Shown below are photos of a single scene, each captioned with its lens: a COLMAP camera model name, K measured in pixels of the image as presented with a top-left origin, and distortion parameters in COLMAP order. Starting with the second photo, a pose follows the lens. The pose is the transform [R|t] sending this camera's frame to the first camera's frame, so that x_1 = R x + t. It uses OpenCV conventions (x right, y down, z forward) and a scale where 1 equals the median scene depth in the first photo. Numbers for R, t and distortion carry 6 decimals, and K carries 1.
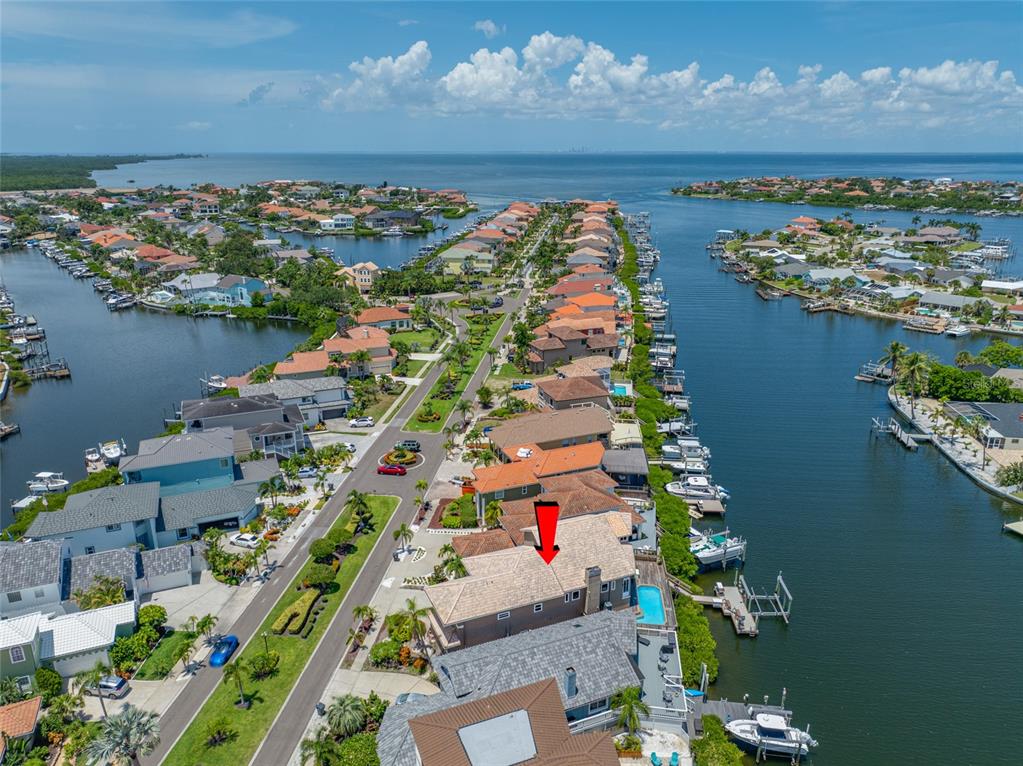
lens RADIAL K [[728.6, 0, 511.5], [0, 728.6, 383.0], [0, 0, 1]] dist [0.001511, -0.002237]
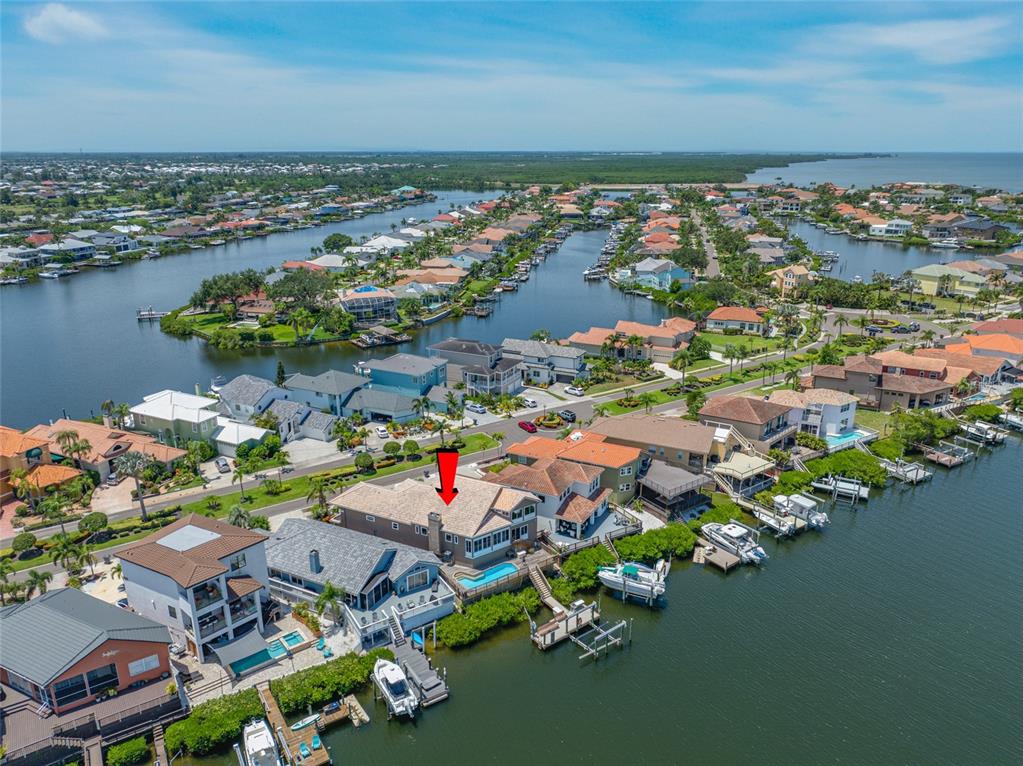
lens RADIAL K [[728.6, 0, 511.5], [0, 728.6, 383.0], [0, 0, 1]] dist [0.001511, -0.002237]
pose [[0.646211, 0.232454, -0.726896, 0.685315], [-0.231749, 0.967275, 0.103300, -0.064699], [0.727121, 0.101704, 0.678934, 0.200040]]
